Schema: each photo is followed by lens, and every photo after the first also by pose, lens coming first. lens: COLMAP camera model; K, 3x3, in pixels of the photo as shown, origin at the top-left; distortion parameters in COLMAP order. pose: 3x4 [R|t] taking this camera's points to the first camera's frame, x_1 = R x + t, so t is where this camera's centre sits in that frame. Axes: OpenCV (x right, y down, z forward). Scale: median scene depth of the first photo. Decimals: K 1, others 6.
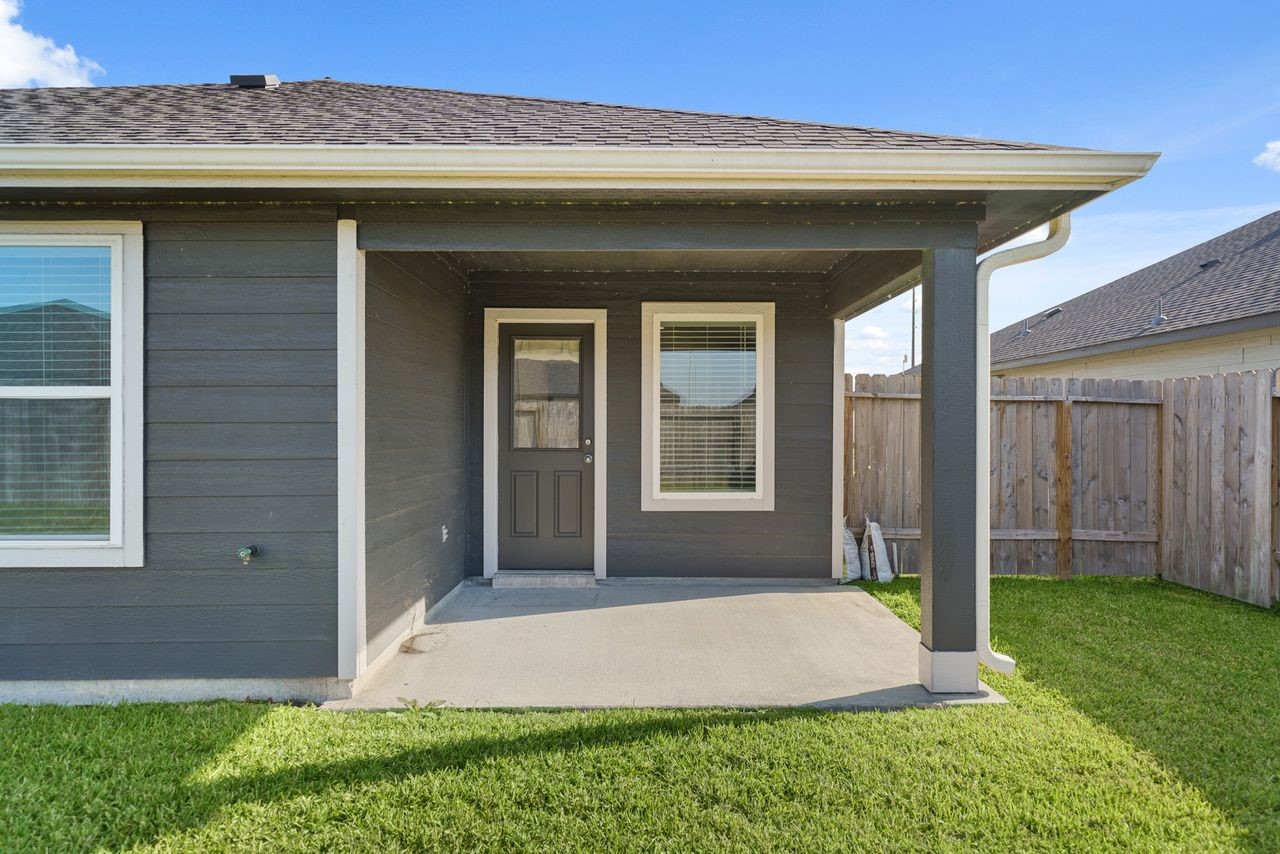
lens RADIAL K [[637.1, 0, 635.2], [0, 637.1, 434.6], [0, 0, 1]] dist [0.001819, -0.000230]
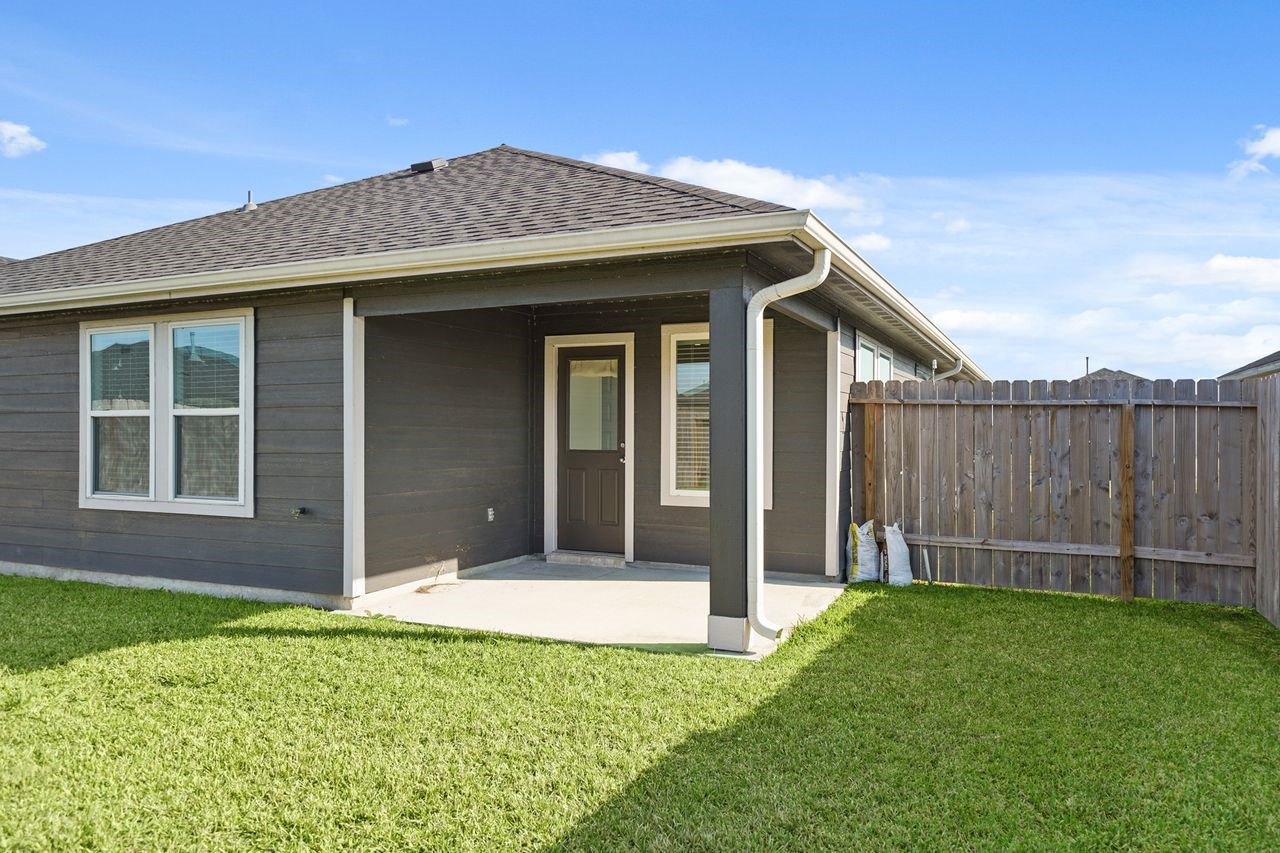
lens RADIAL K [[637.1, 0, 635.2], [0, 637.1, 434.1], [0, 0, 1]] dist [0.001819, -0.000230]
pose [[0.939593, 0.002745, -0.342282, 0.360040], [-0.005464, 0.999961, -0.006982, -0.000805], [0.342249, 0.008431, 0.939571, -0.103648]]
